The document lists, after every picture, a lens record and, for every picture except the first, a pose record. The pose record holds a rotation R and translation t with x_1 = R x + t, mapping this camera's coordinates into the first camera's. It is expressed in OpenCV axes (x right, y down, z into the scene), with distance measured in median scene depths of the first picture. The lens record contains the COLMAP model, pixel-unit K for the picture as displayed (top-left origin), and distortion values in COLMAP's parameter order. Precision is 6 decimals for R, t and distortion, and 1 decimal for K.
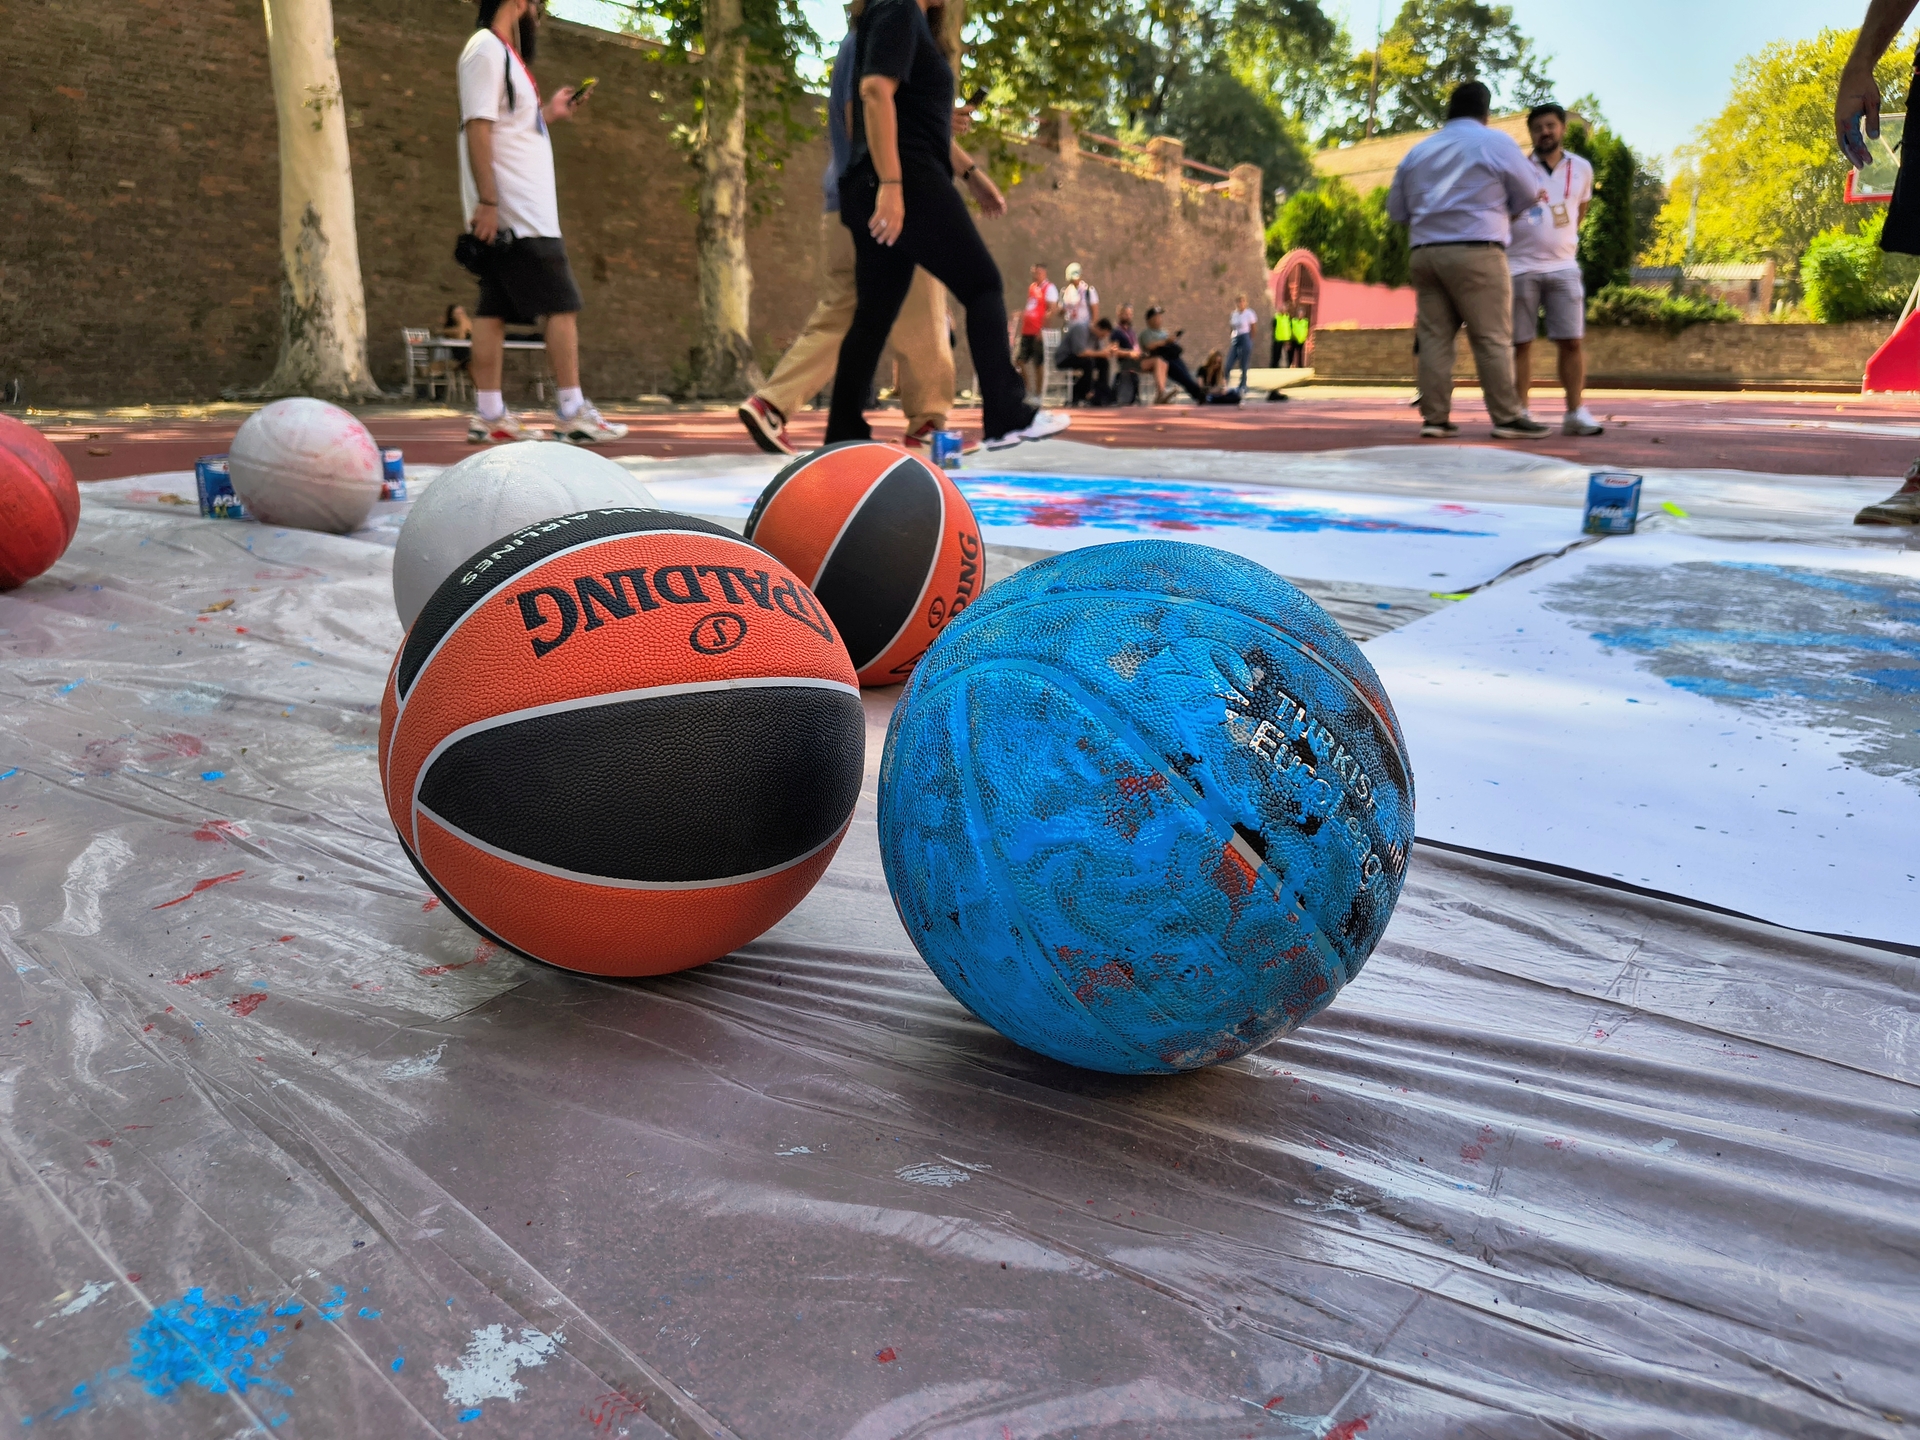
lens RADIAL K [[1275.3, 0, 945.4], [0, 1275.3, 686.9], [0, 0, 1]] dist [0.023468, -0.019015]
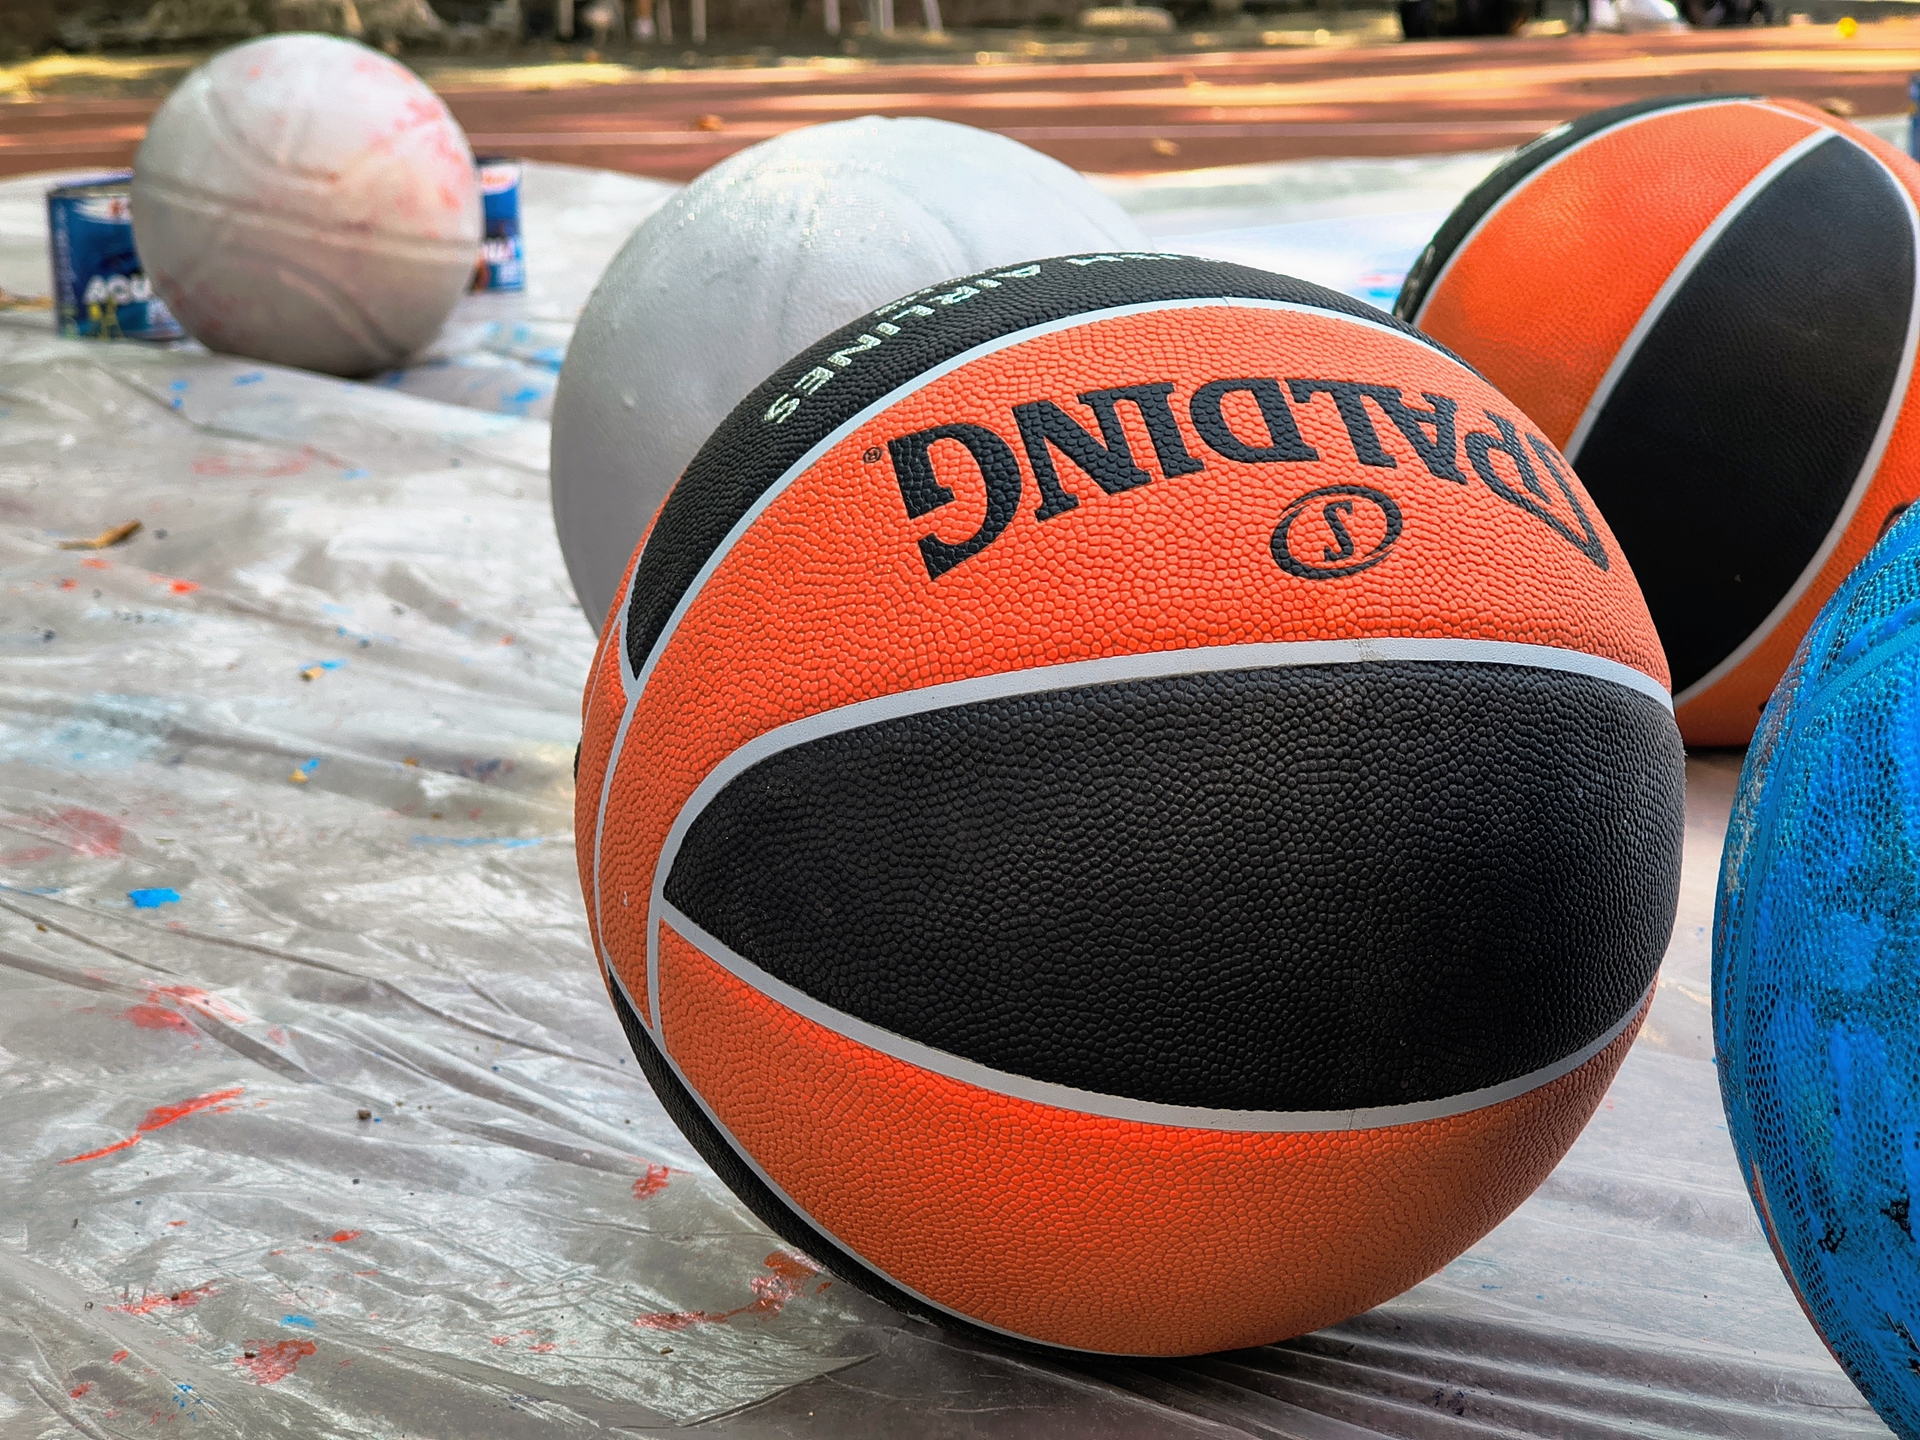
lens RADIAL K [[3698.1, 0, 960.0], [0, 3698.1, 715.1], [0, 0, 1]] dist [0.221257, 0.000000]
pose [[0.966162, 0.019321, -0.257210, 0.018945], [-0.028831, 0.999031, -0.033255, 0.057997], [0.256319, 0.039545, 0.965783, -0.206674]]
